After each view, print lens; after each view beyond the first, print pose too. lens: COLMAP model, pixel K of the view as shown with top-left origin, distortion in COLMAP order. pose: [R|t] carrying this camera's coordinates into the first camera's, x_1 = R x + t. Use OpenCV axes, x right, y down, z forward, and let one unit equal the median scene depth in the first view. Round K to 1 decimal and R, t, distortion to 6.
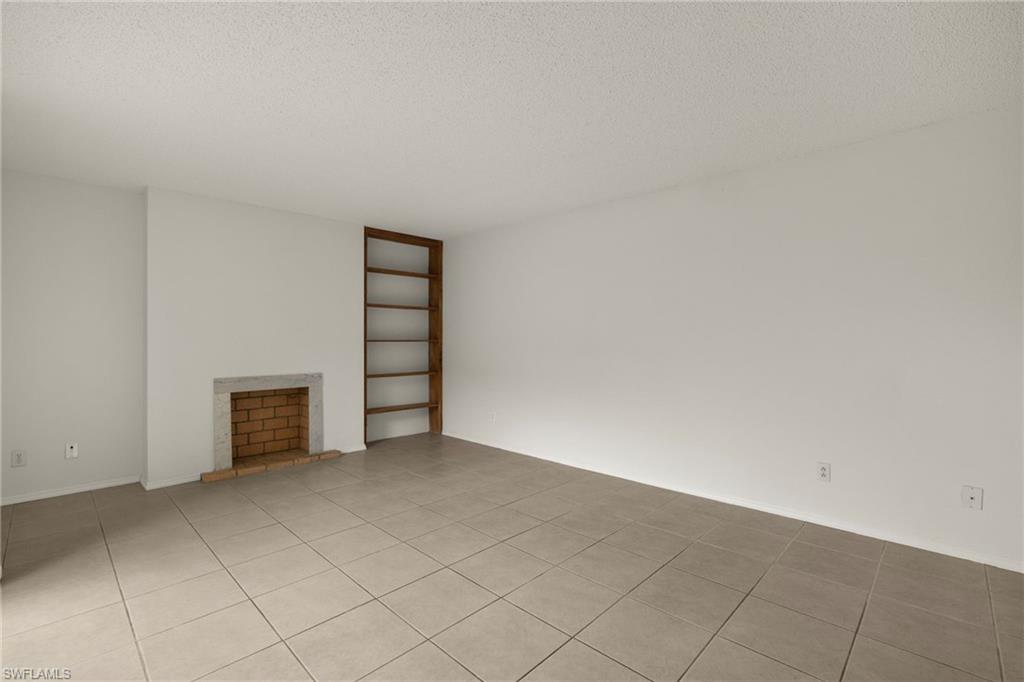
lens RADIAL K [[446.5, 0, 508.7], [0, 446.5, 341.1], [0, 0, 1]] dist [0.000946, -0.000267]
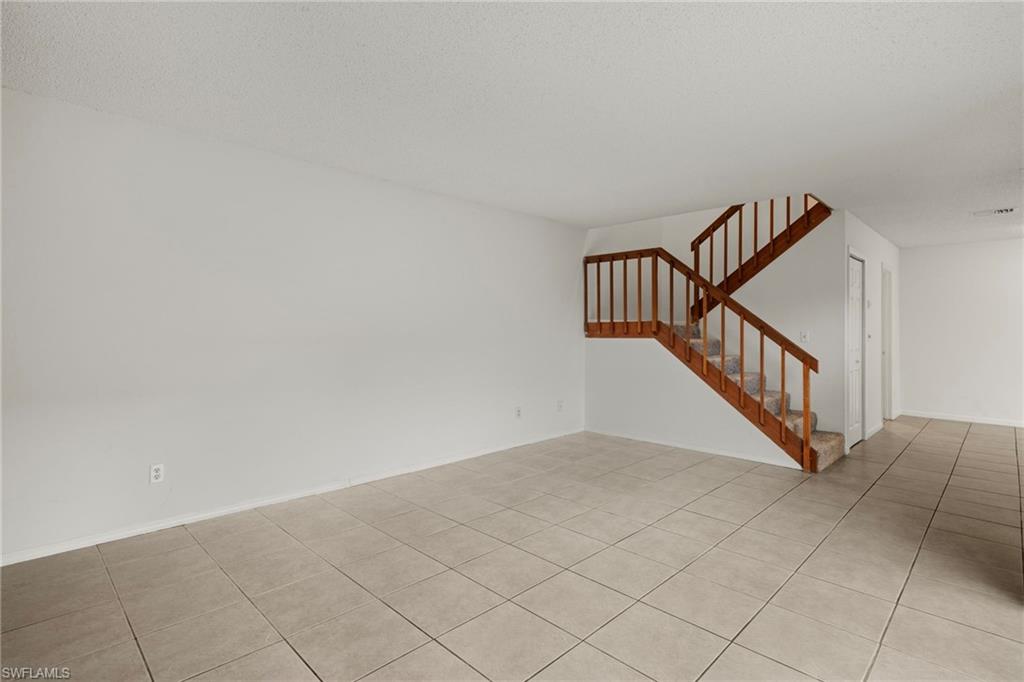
lens RADIAL K [[495.2, 0, 510.0], [0, 495.2, 336.8], [0, 0, 1]] dist [-0.001671, 0.000413]
pose [[0.026045, -0.014066, 0.999562, -1.069343], [0.000148, 0.999901, 0.014067, -0.005787], [-0.999661, -0.000219, 0.026044, 0.984071]]
